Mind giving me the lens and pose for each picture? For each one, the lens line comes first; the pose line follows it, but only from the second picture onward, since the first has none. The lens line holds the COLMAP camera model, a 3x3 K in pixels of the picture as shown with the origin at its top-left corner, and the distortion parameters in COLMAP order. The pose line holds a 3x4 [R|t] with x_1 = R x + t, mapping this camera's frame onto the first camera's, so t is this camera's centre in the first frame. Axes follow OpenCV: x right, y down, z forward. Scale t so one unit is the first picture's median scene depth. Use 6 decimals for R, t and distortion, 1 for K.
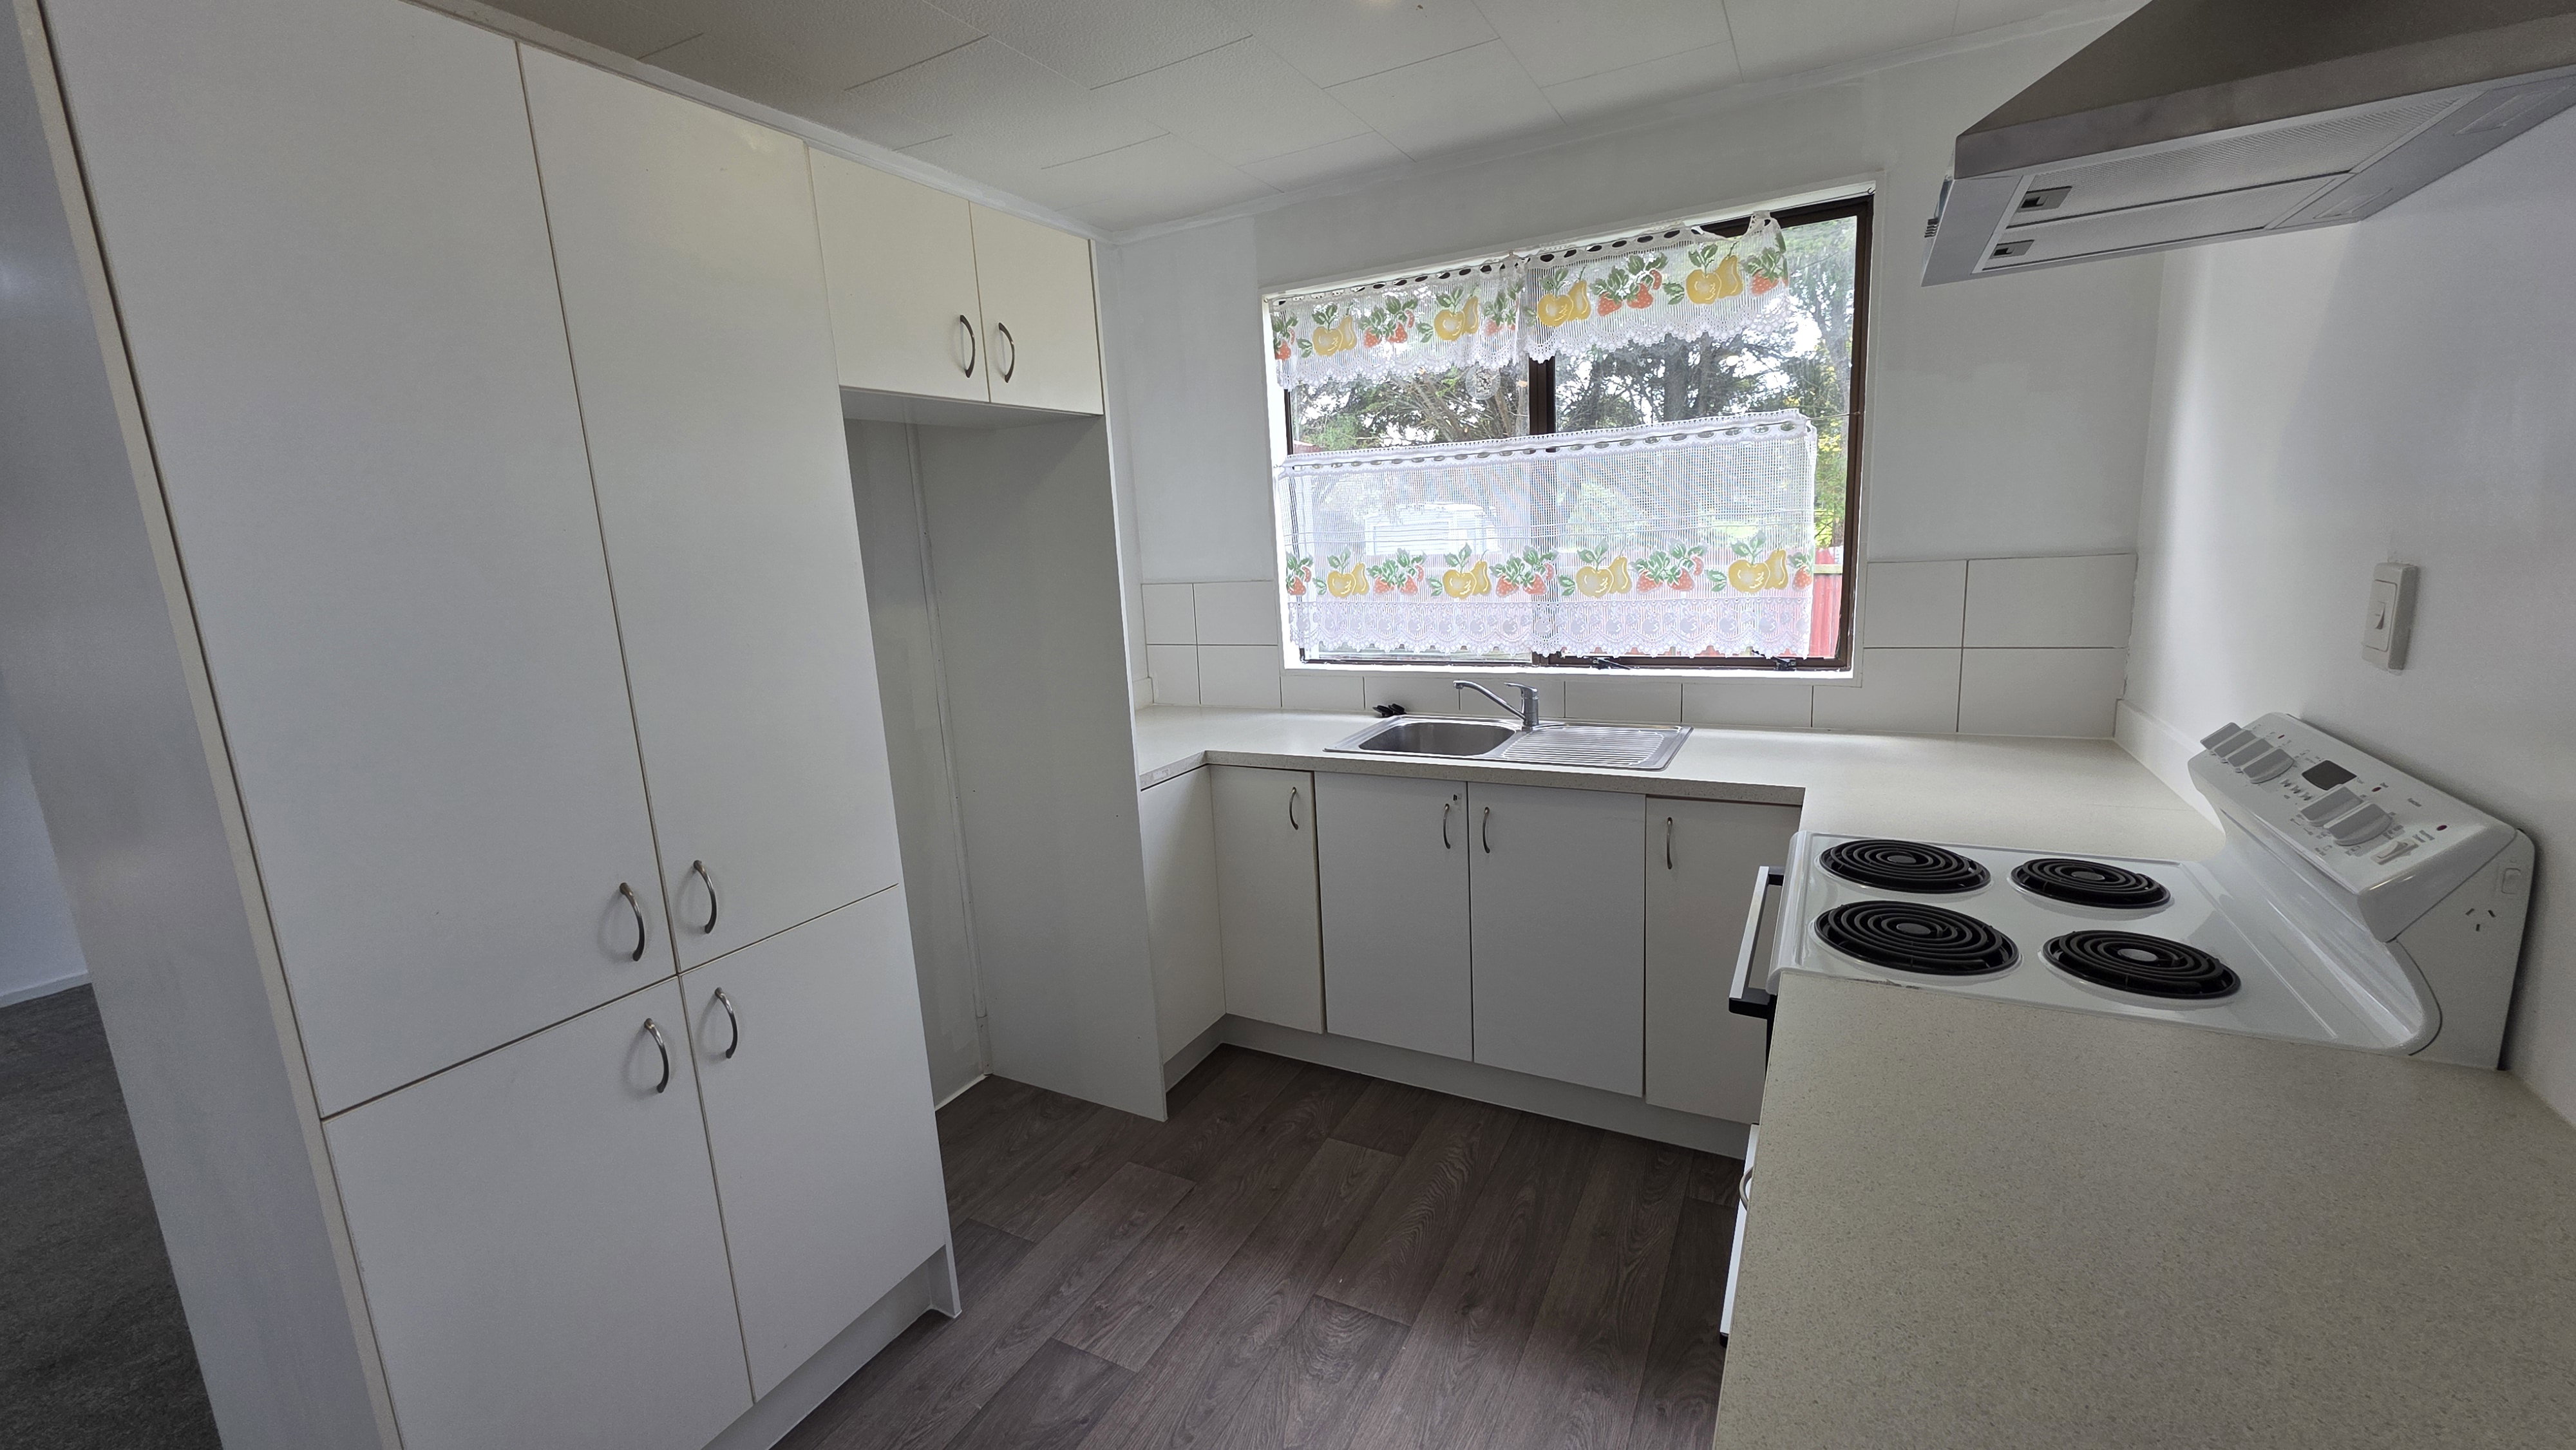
lens RADIAL K [[1024.6, 0, 1281.8], [0, 1024.6, 722.4], [0, 0, 1]] dist [0.000650, 0.000527]
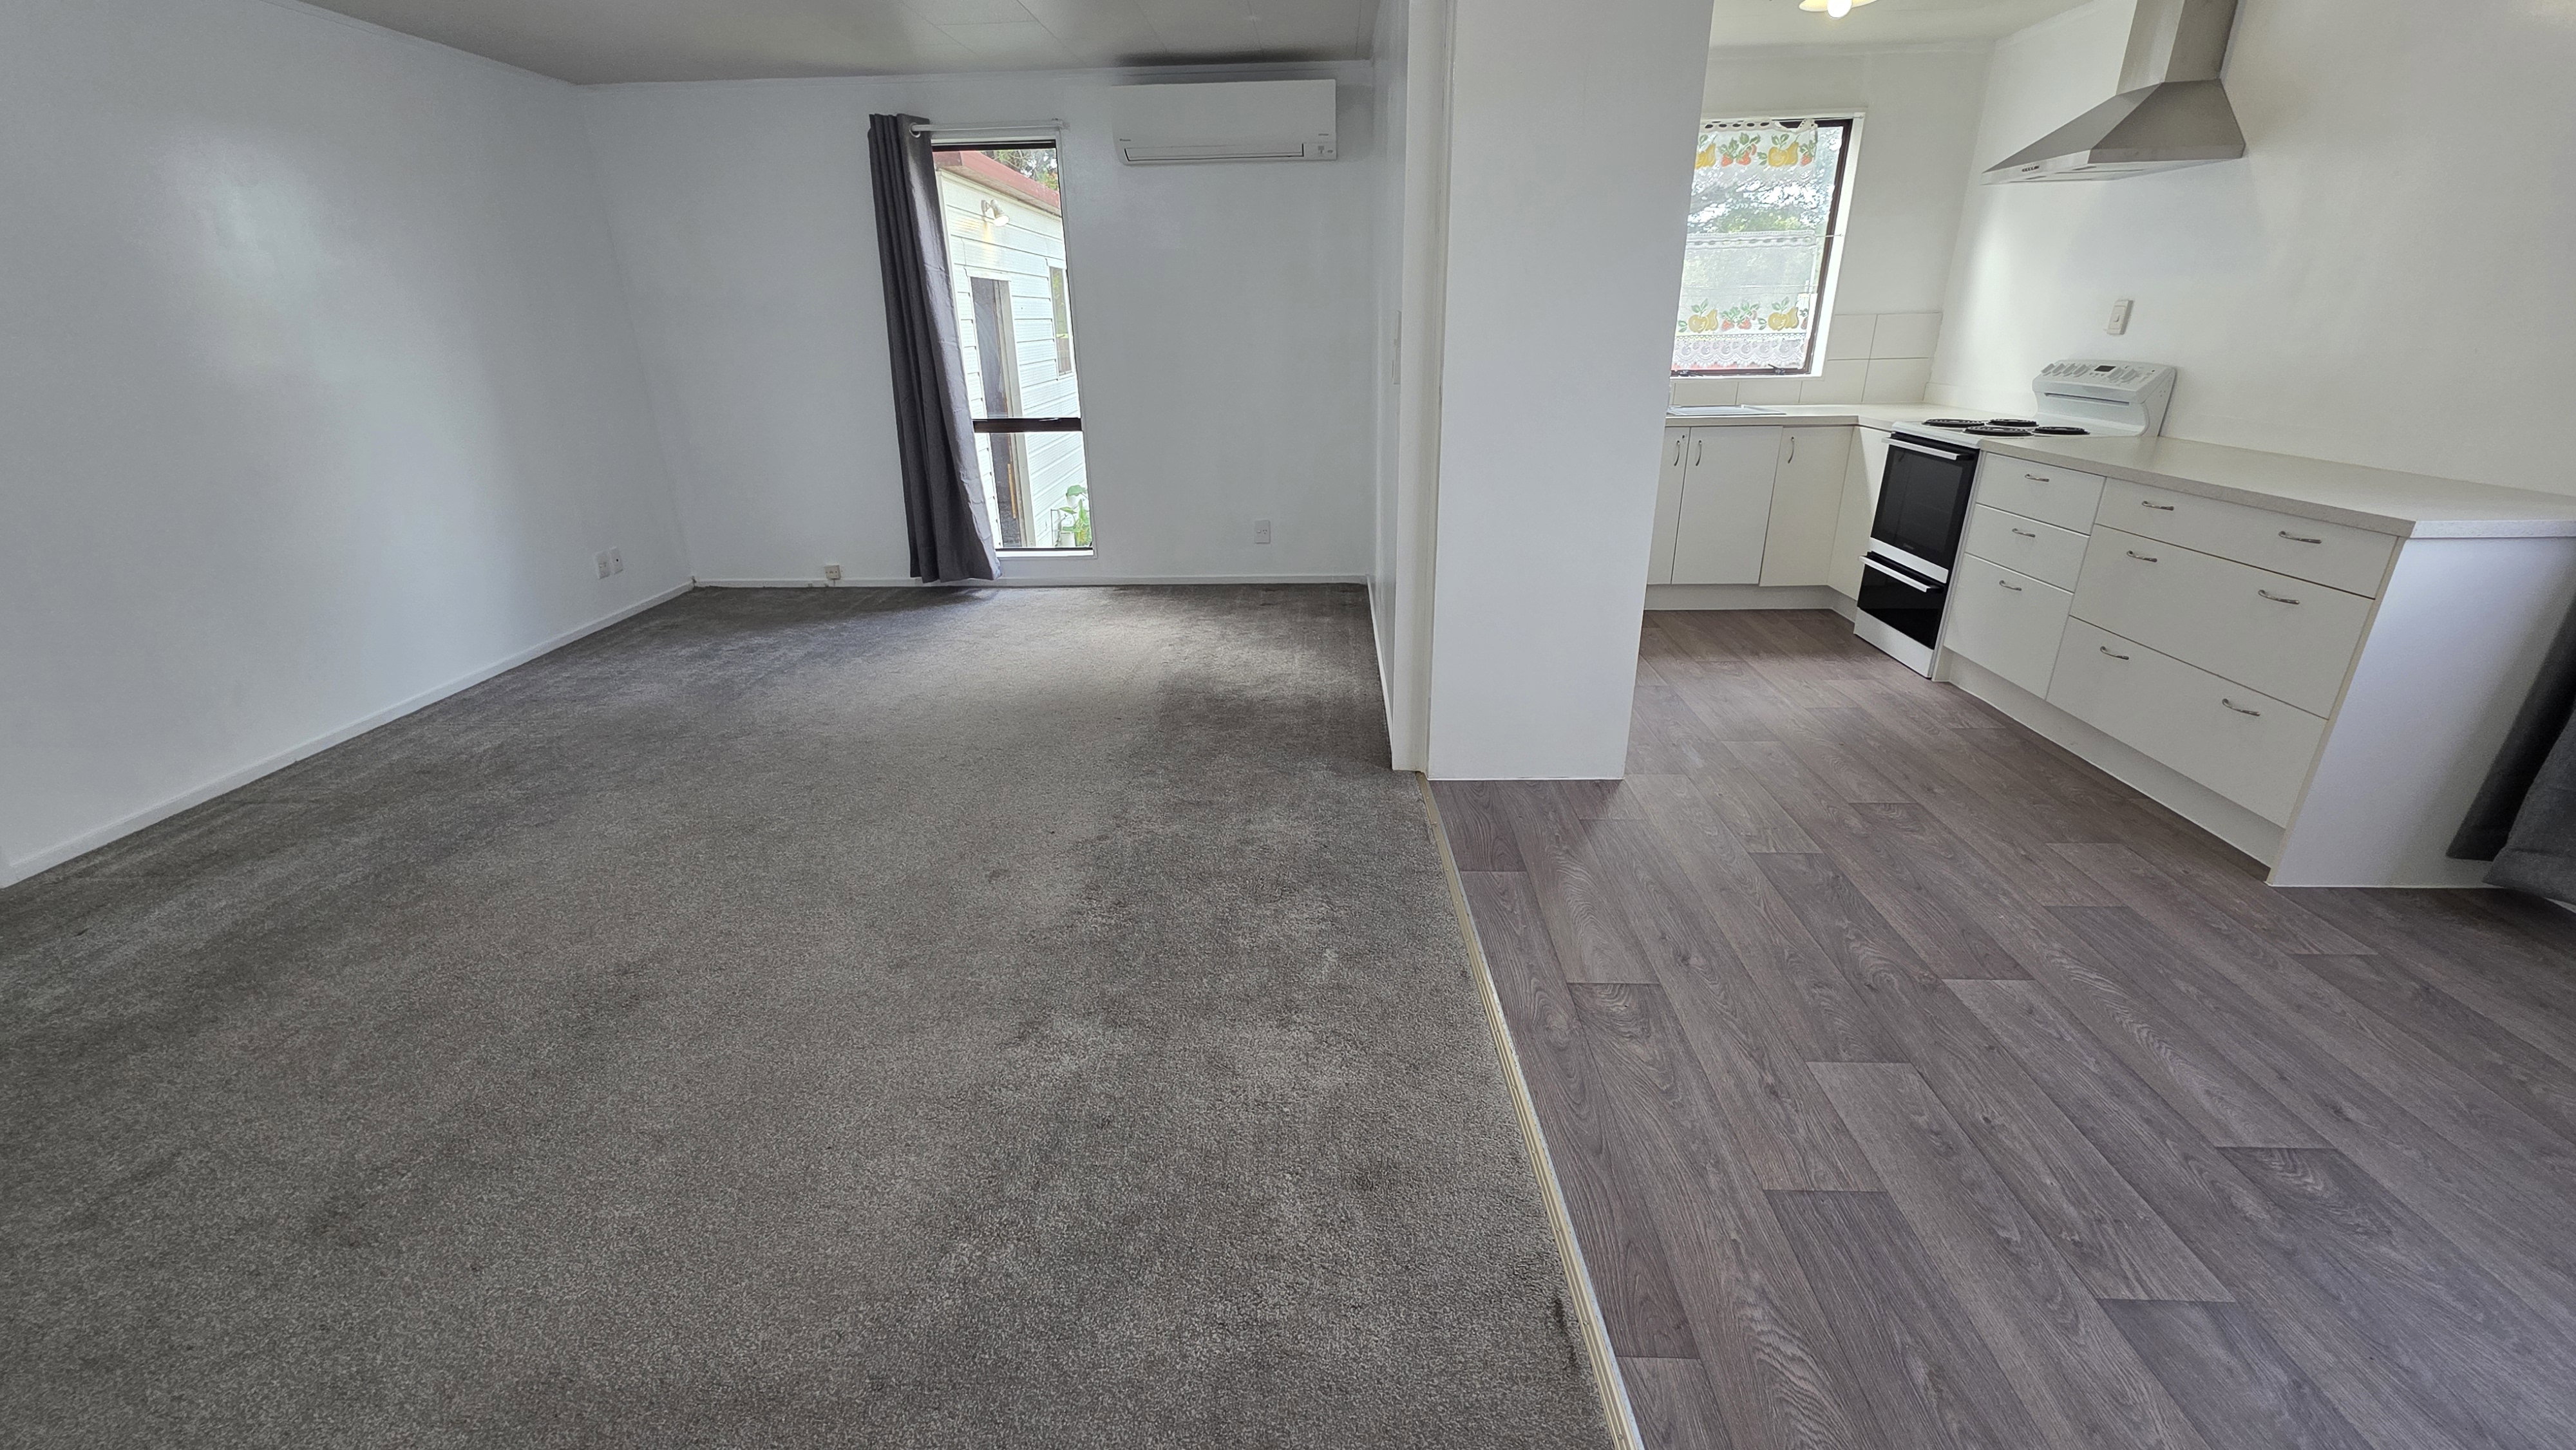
lens RADIAL K [[1024.6, 0, 1283.7], [0, 1024.6, 719.6], [0, 0, 1]] dist [0.000650, 0.000527]
pose [[0.899702, -0.122451, 0.418977, -1.282150], [0.047047, 0.981457, 0.185817, 0.189827], [-0.433961, -0.147469, 0.888780, -0.415896]]
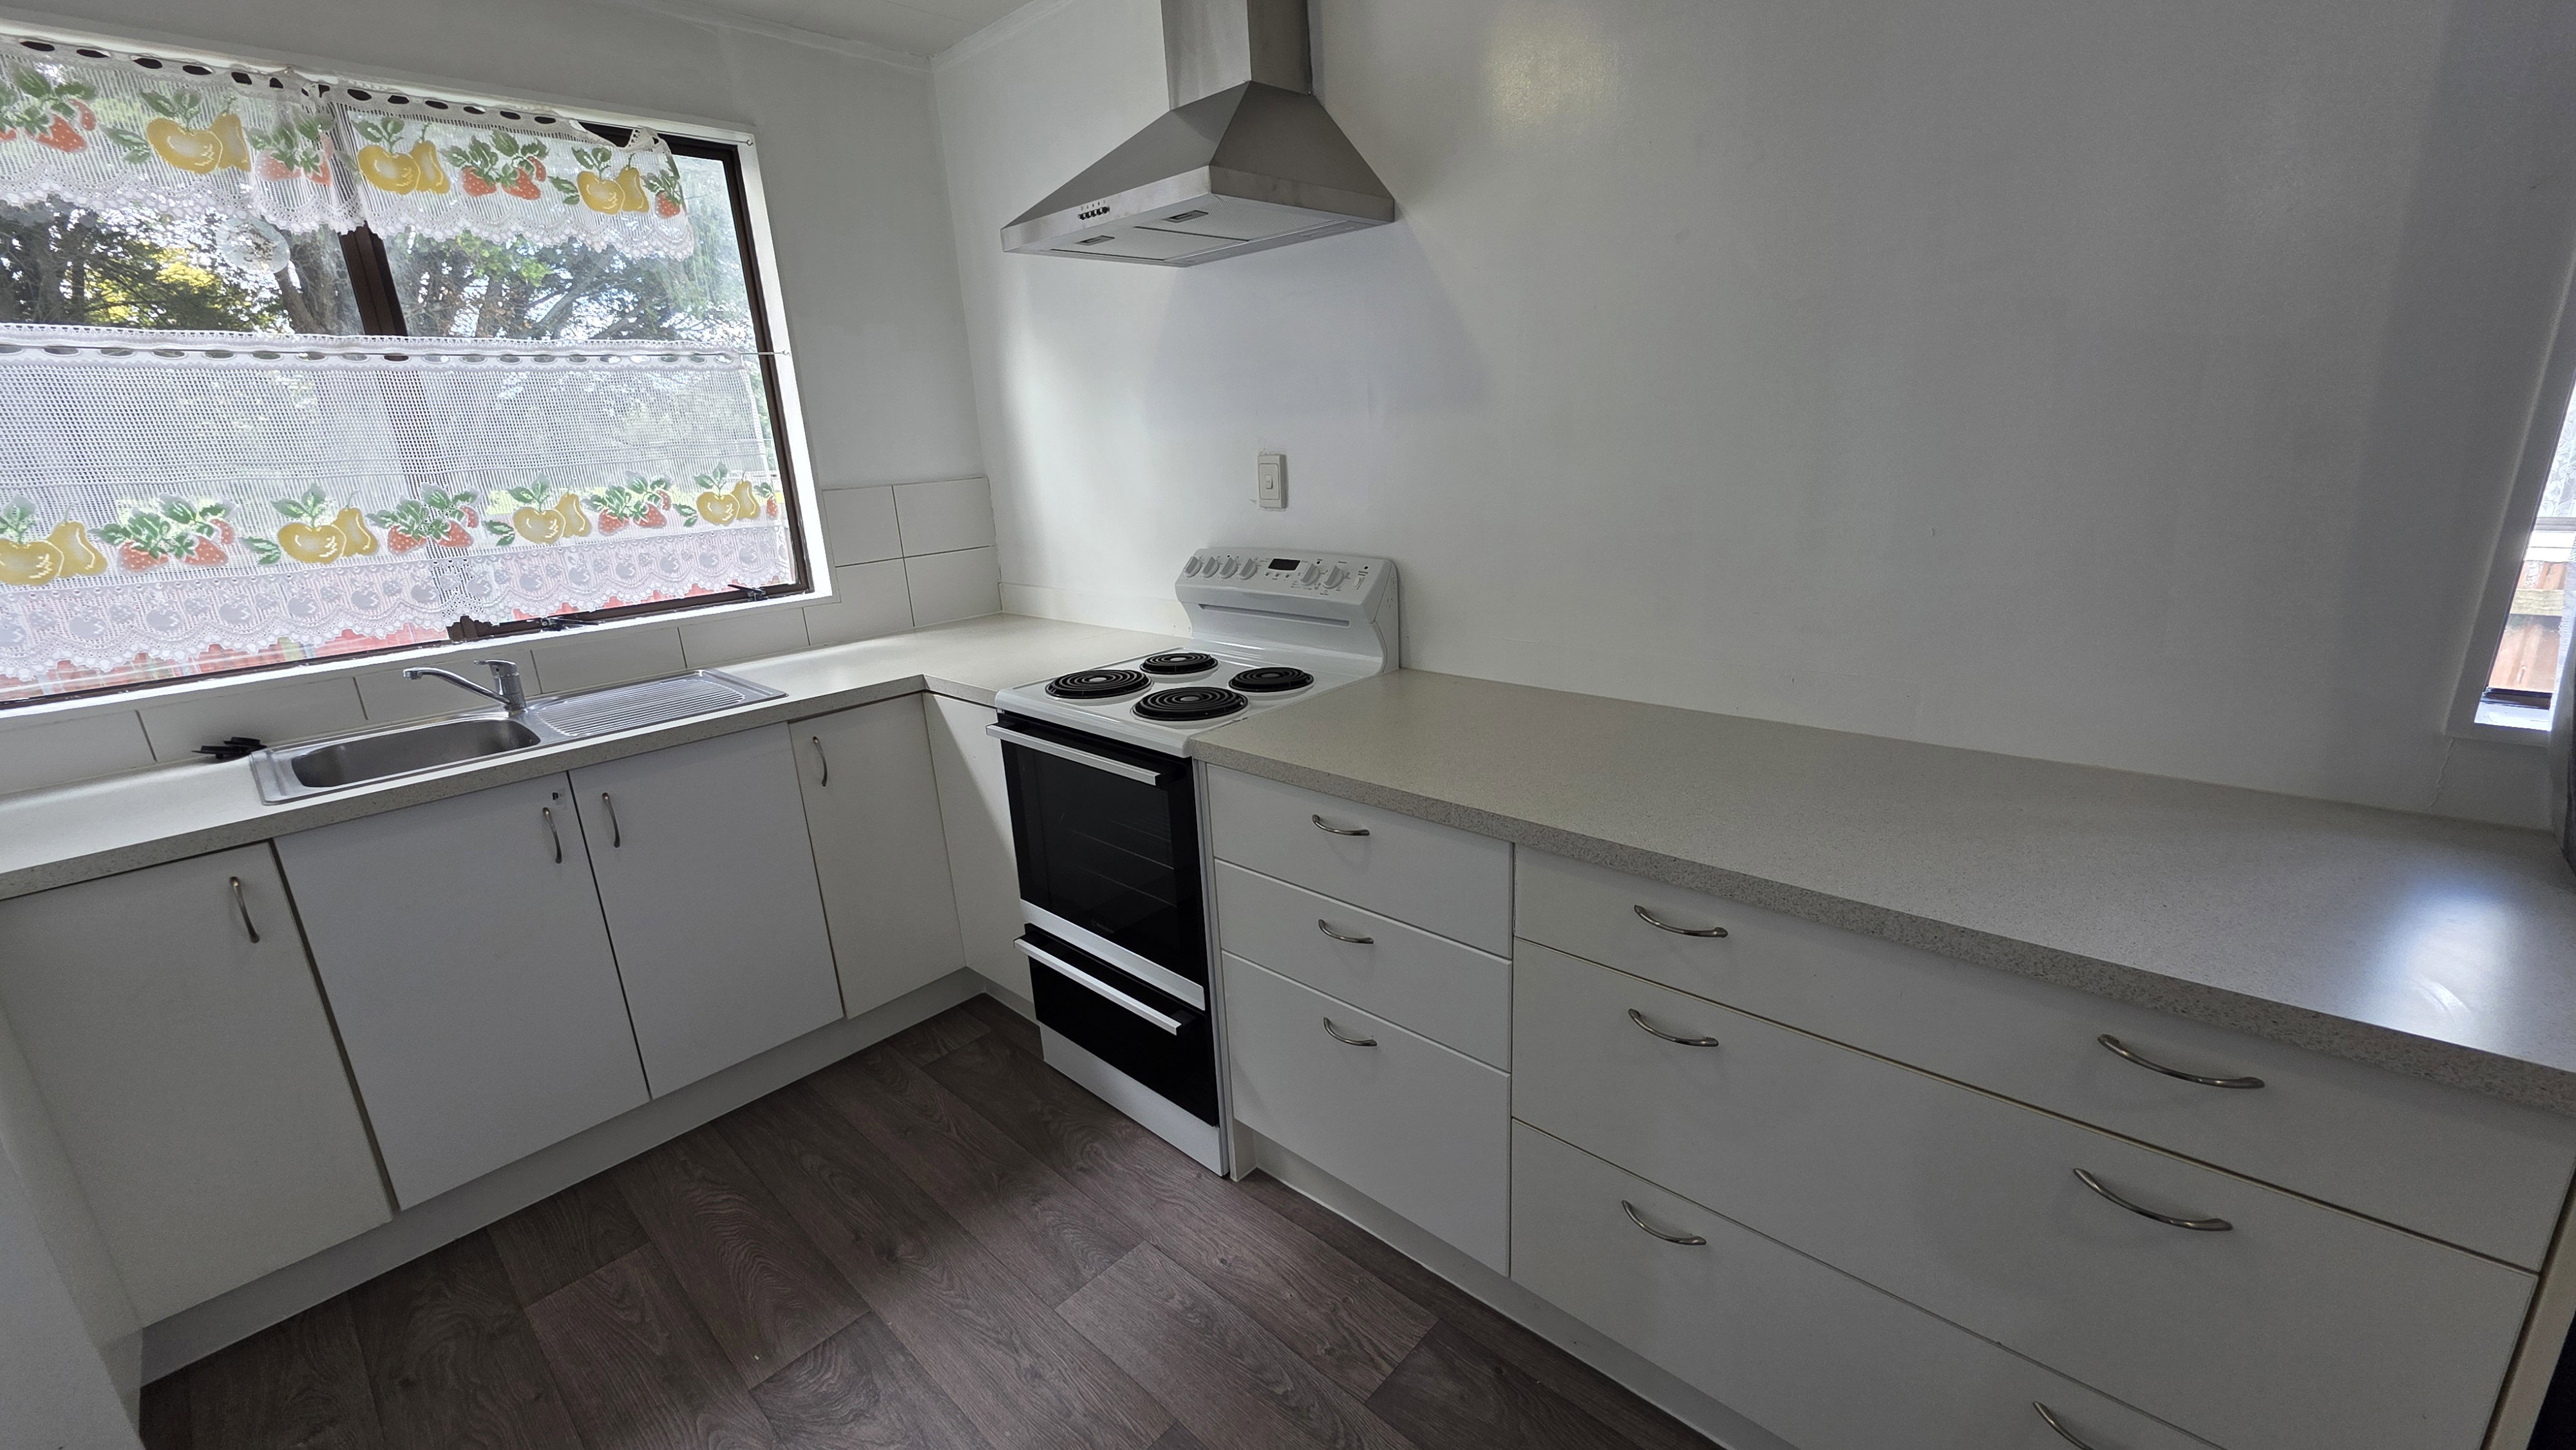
lens RADIAL K [[1024.6, 0, 1285.4], [0, 1024.6, 720.4], [0, 0, 1]] dist [0.000650, 0.000527]
pose [[0.253186, -0.223160, 0.941327, -0.393197], [0.212374, 0.962116, 0.170967, 0.002292], [-0.943819, 0.156627, 0.290987, 0.223263]]
